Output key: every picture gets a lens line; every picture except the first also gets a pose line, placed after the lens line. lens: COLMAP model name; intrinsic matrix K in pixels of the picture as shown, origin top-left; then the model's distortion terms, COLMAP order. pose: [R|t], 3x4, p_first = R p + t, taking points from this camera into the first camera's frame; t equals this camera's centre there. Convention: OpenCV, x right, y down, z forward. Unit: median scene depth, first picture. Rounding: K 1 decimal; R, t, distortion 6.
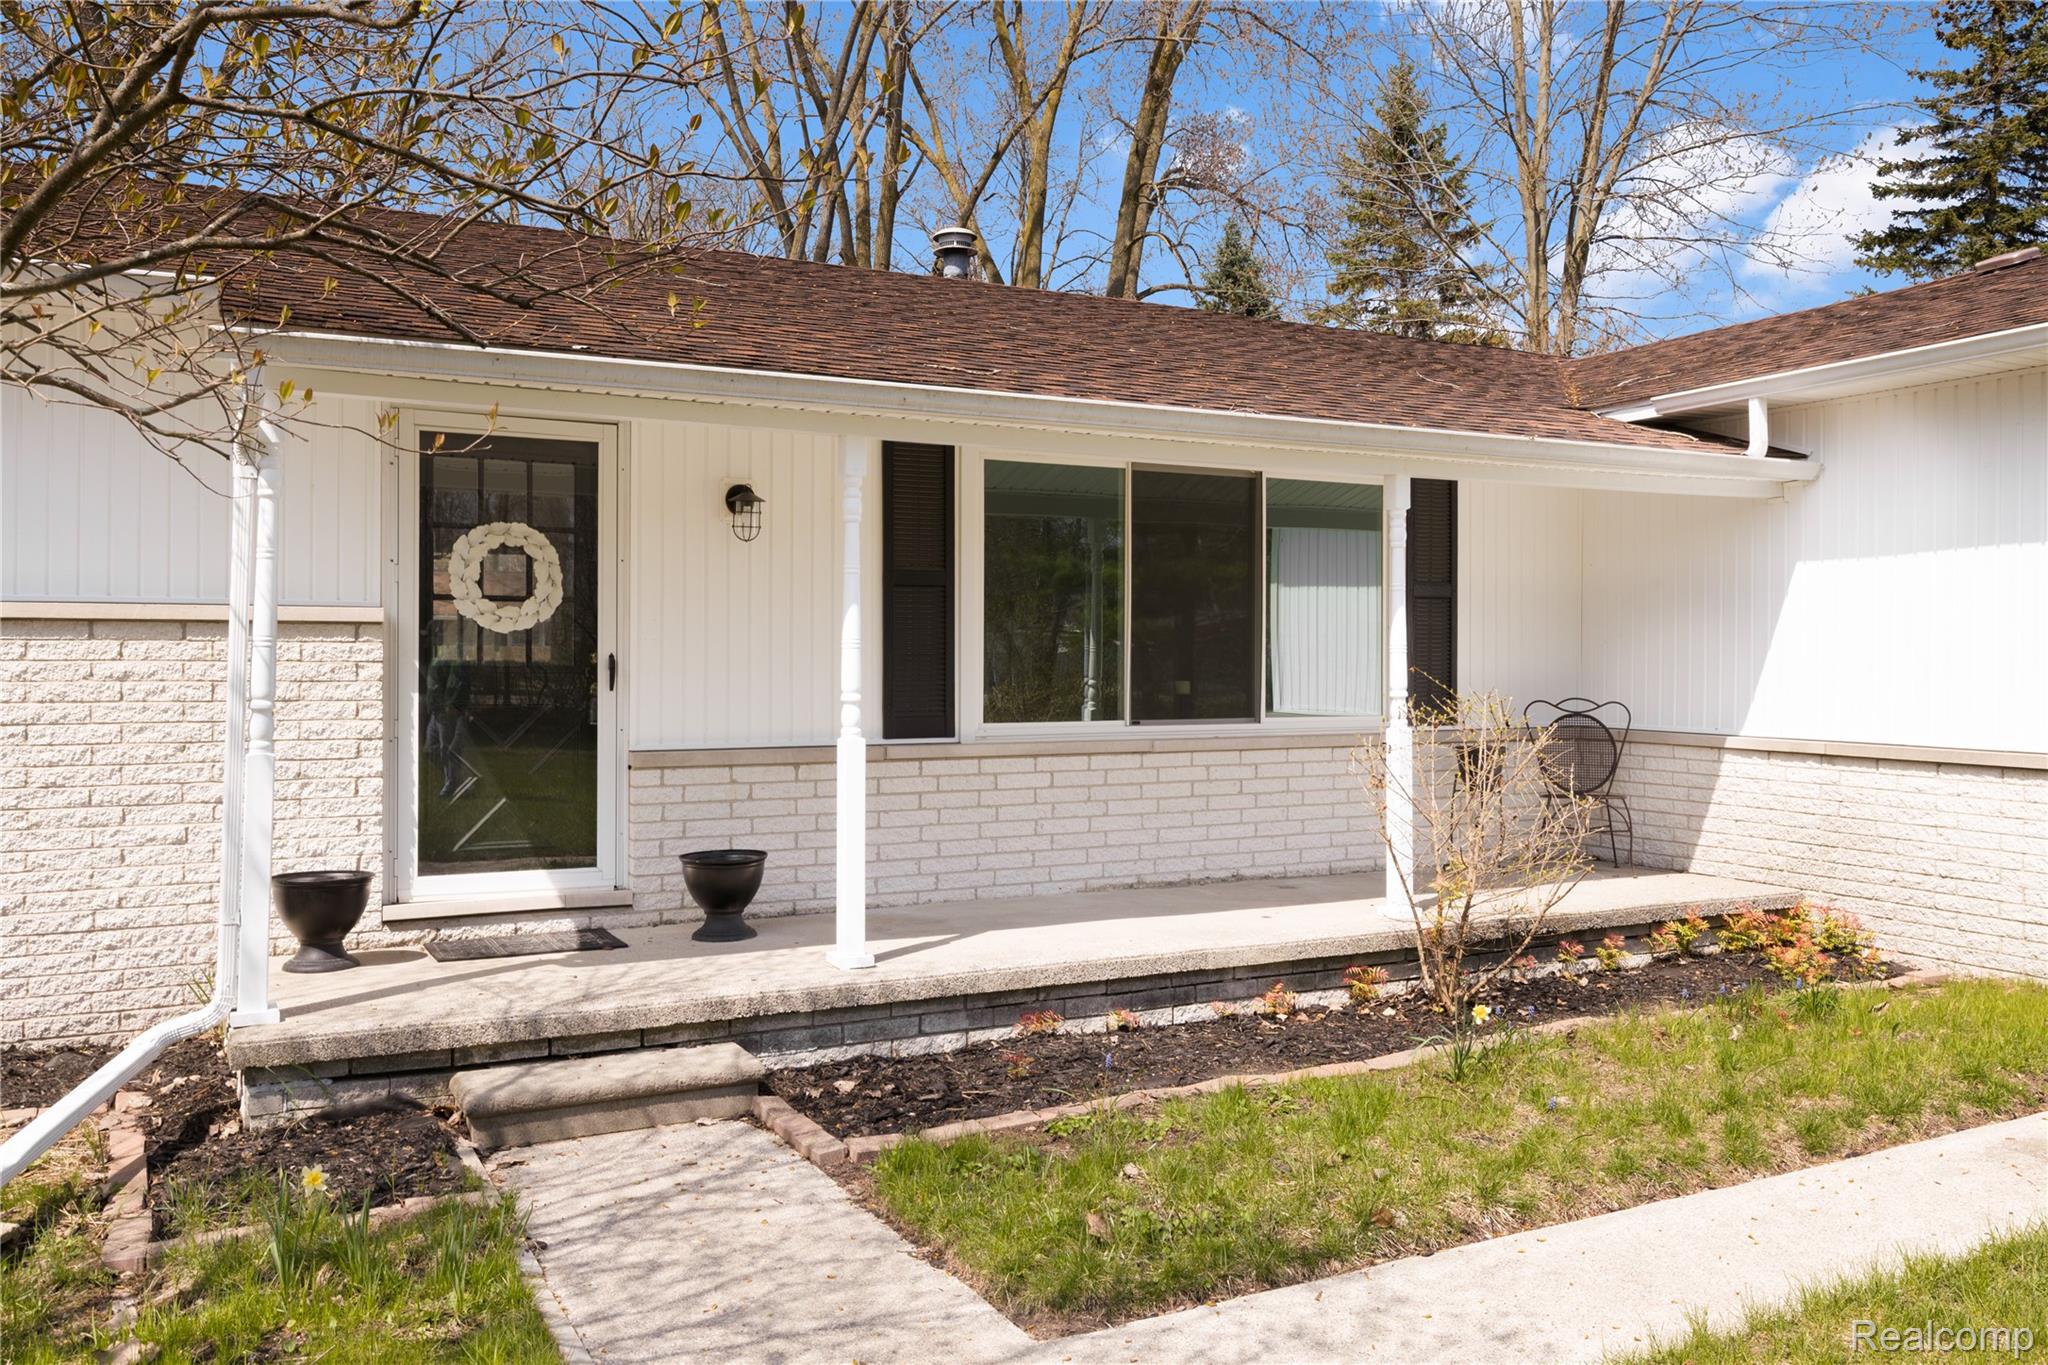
lens RADIAL K [[1571.0, 0, 1028.2], [0, 1571.0, 675.5], [0, 0, 1]] dist [0.000112, 0.006004]
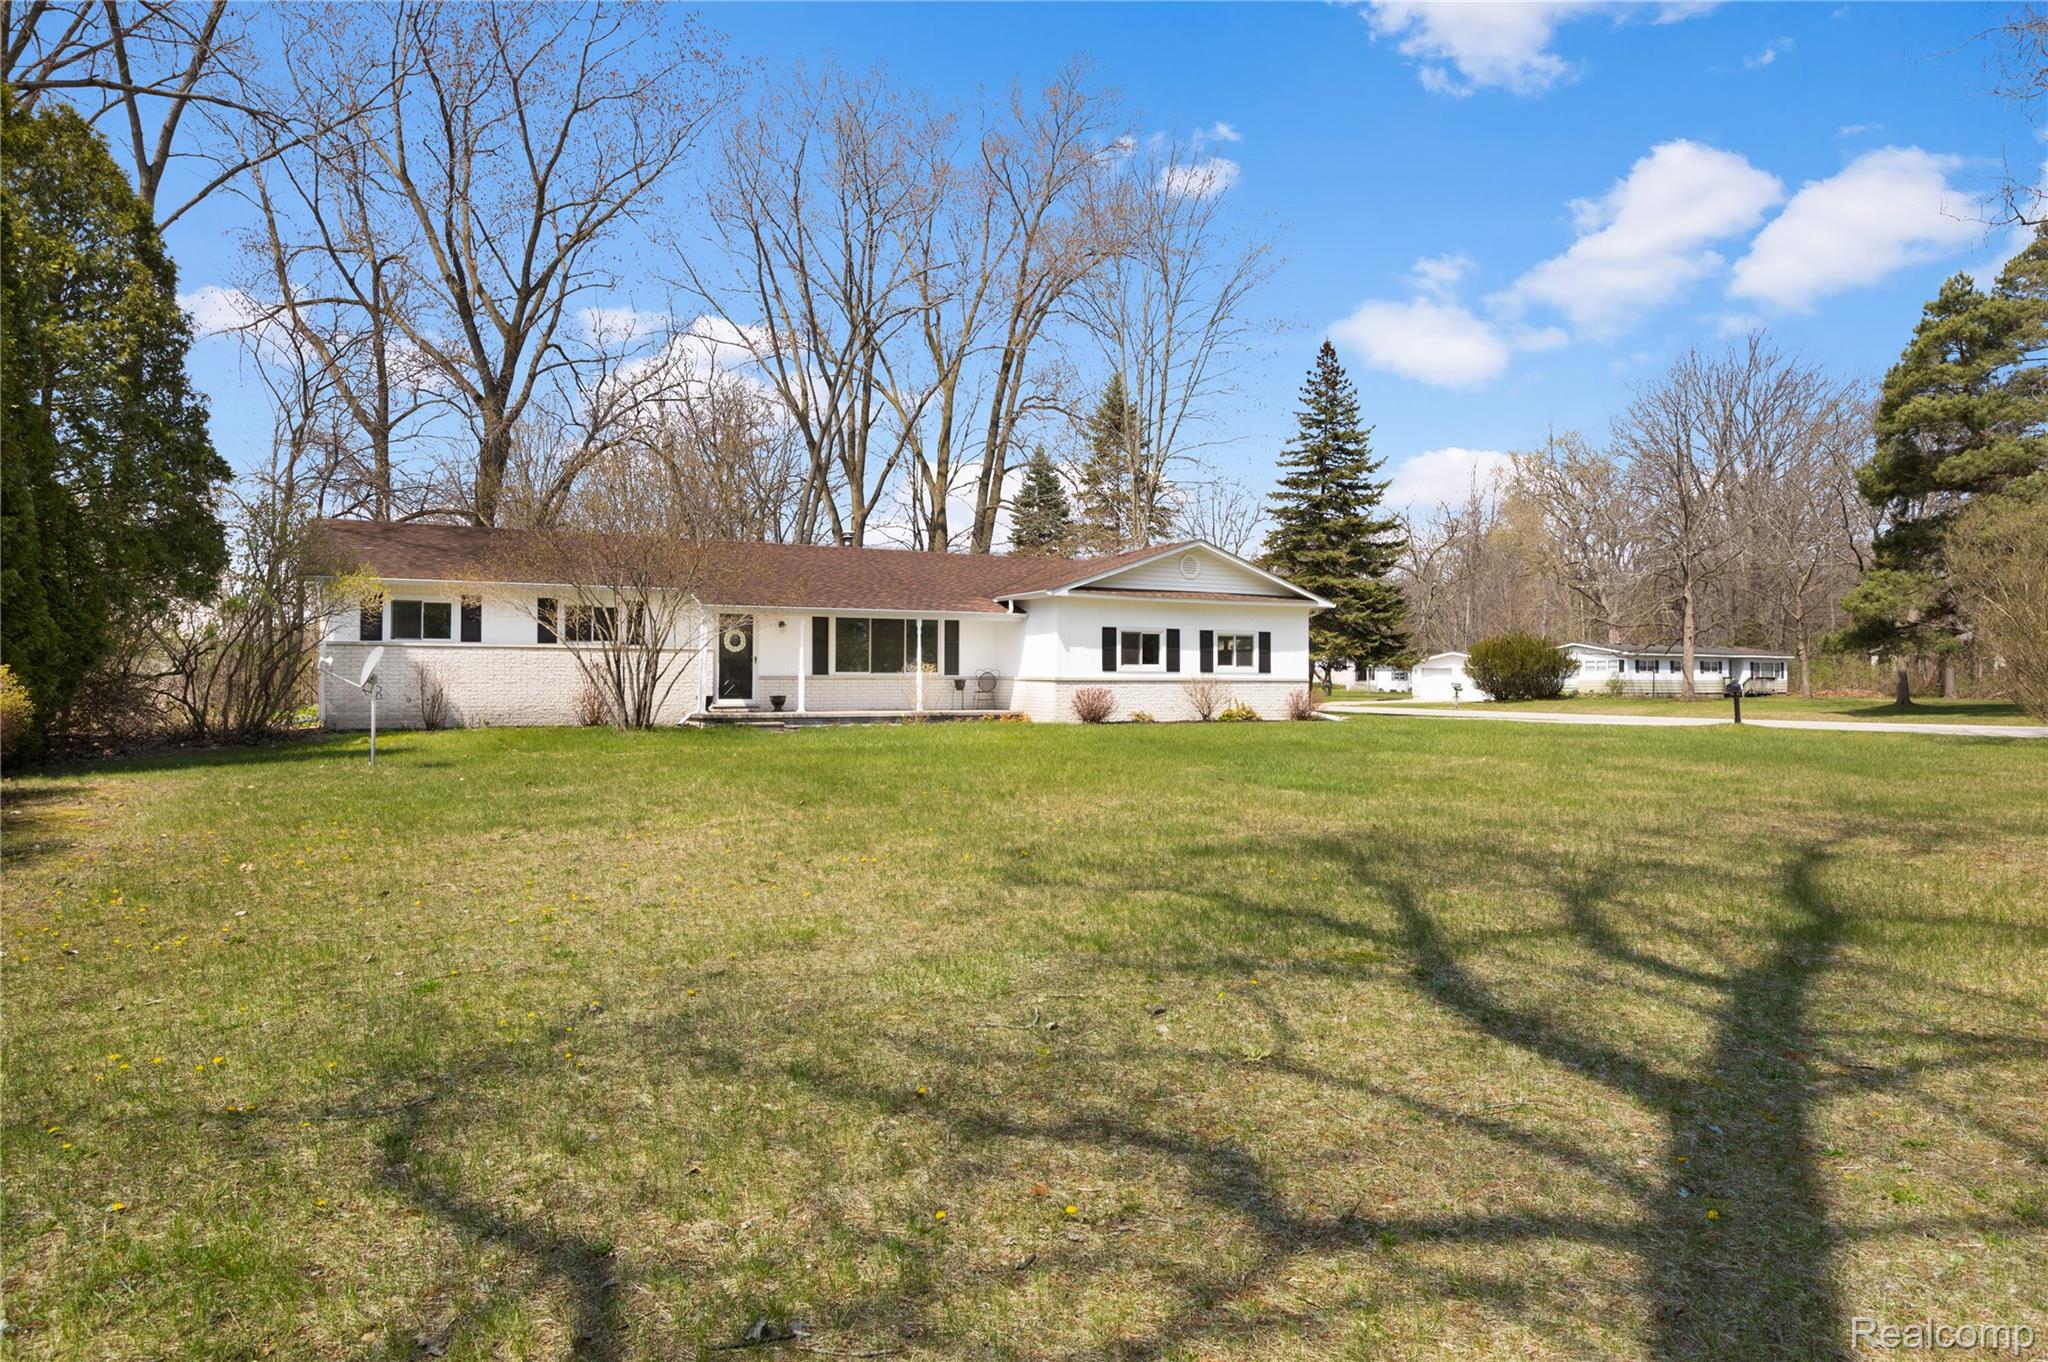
lens RADIAL K [[1250.8, 0, 1024.9], [0, 1250.8, 663.9], [0, 0, 1]] dist [-0.007150, -0.000836]
pose [[0.999978, 0.001969, 0.006402, 0.485207], [-0.001823, 0.999741, -0.022663, 0.085537], [-0.006445, 0.022651, 0.999723, -2.556285]]
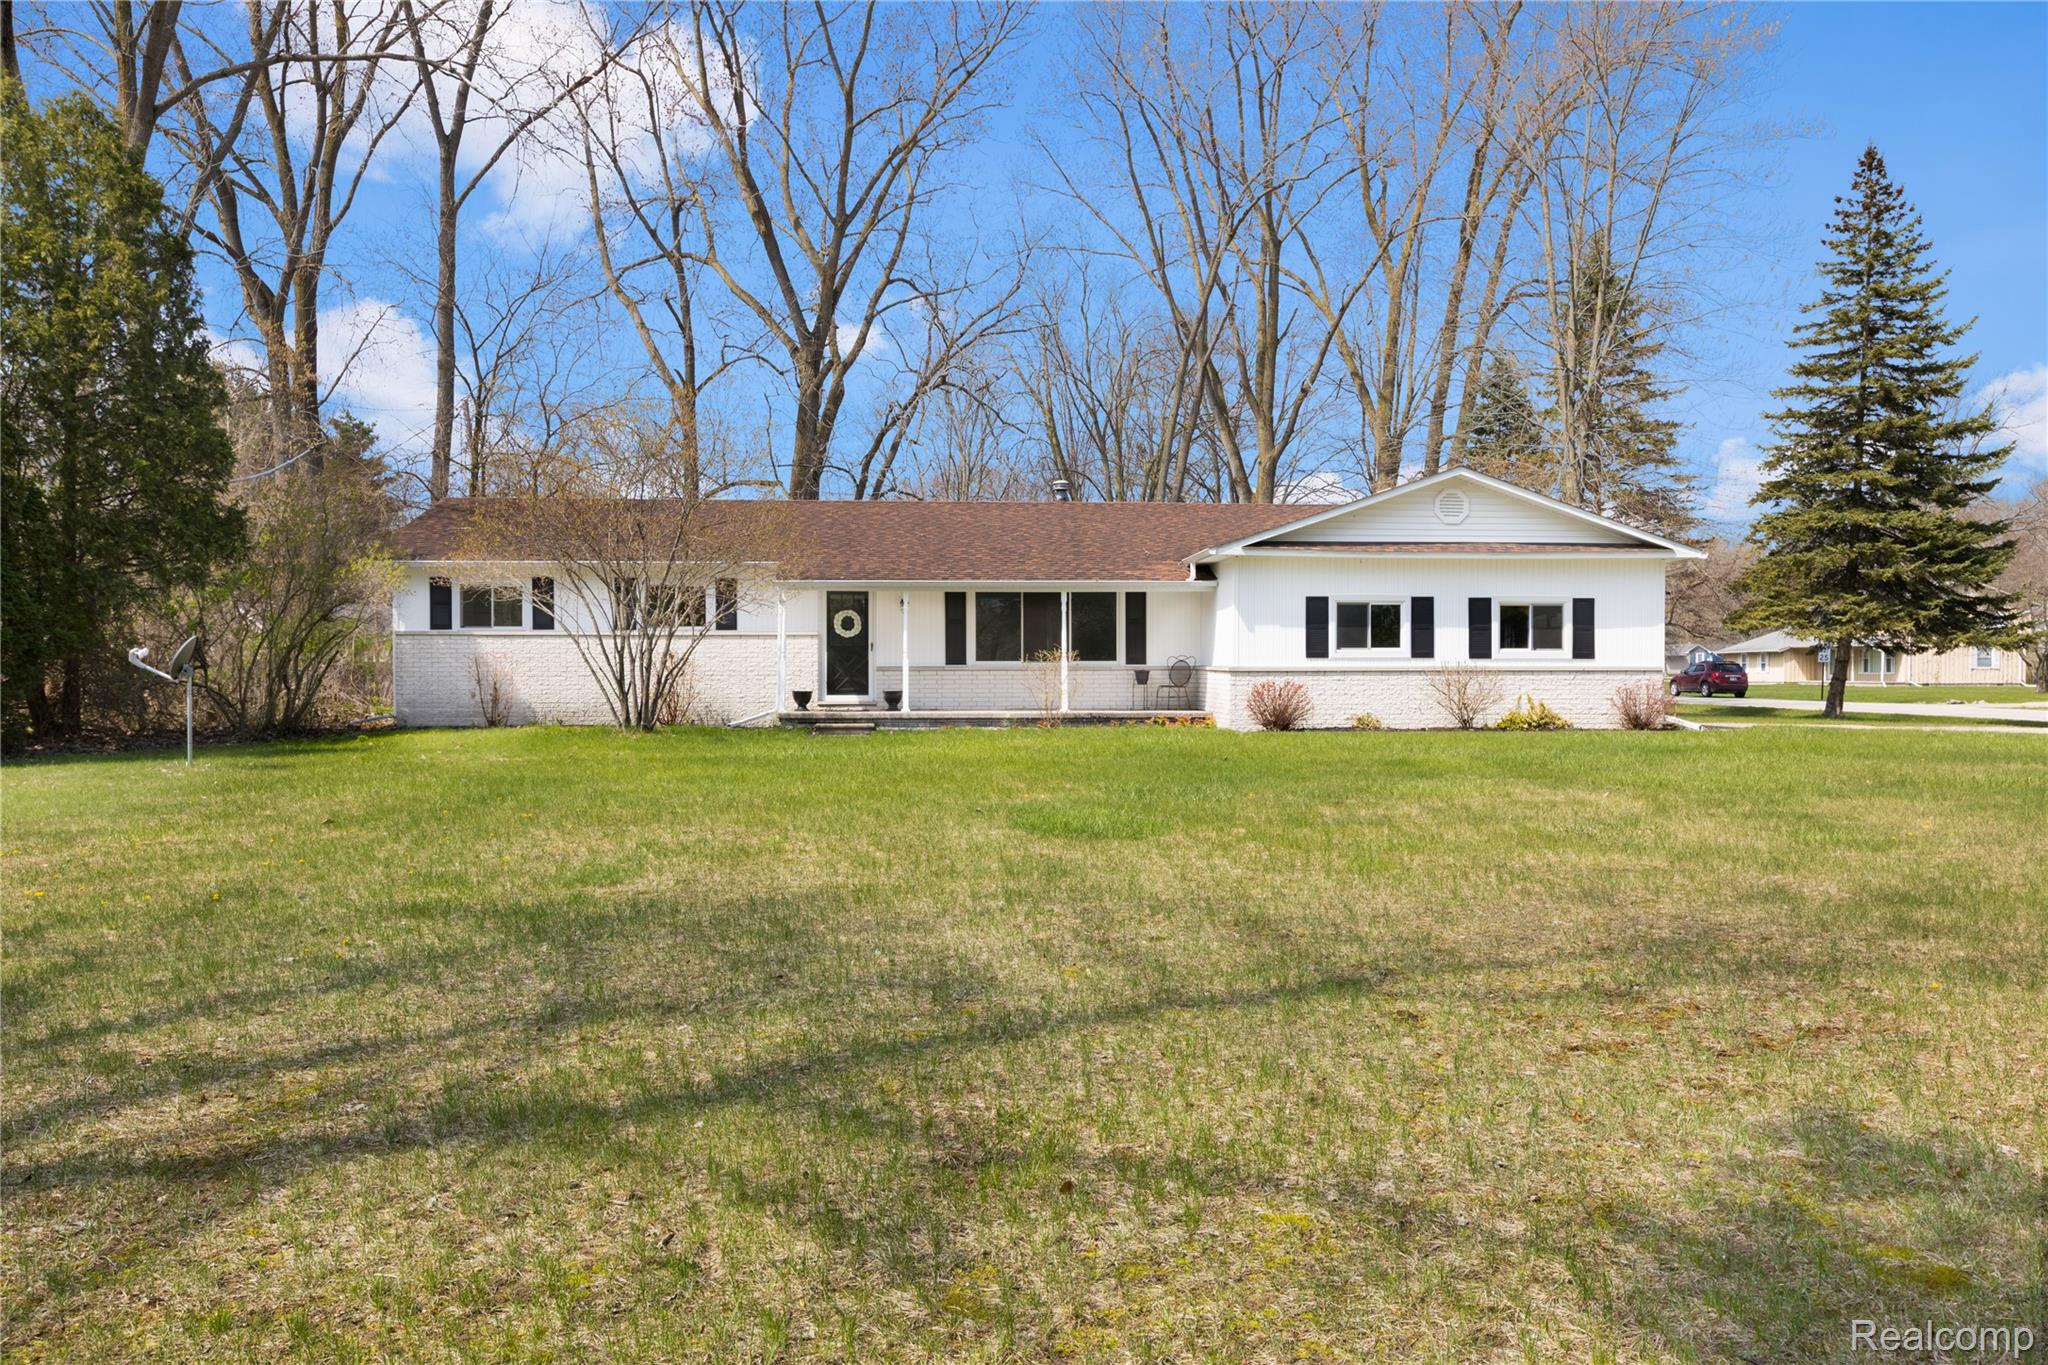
lens RADIAL K [[1571.0, 0, 1024.3], [0, 1571.0, 695.6], [0, 0, 1]] dist [0.000112, 0.006004]
pose [[0.913479, 0.004548, -0.406861, 1.497888], [-0.002747, 0.999984, 0.005010, 0.087944], [0.406877, -0.003459, 0.913476, -2.179588]]
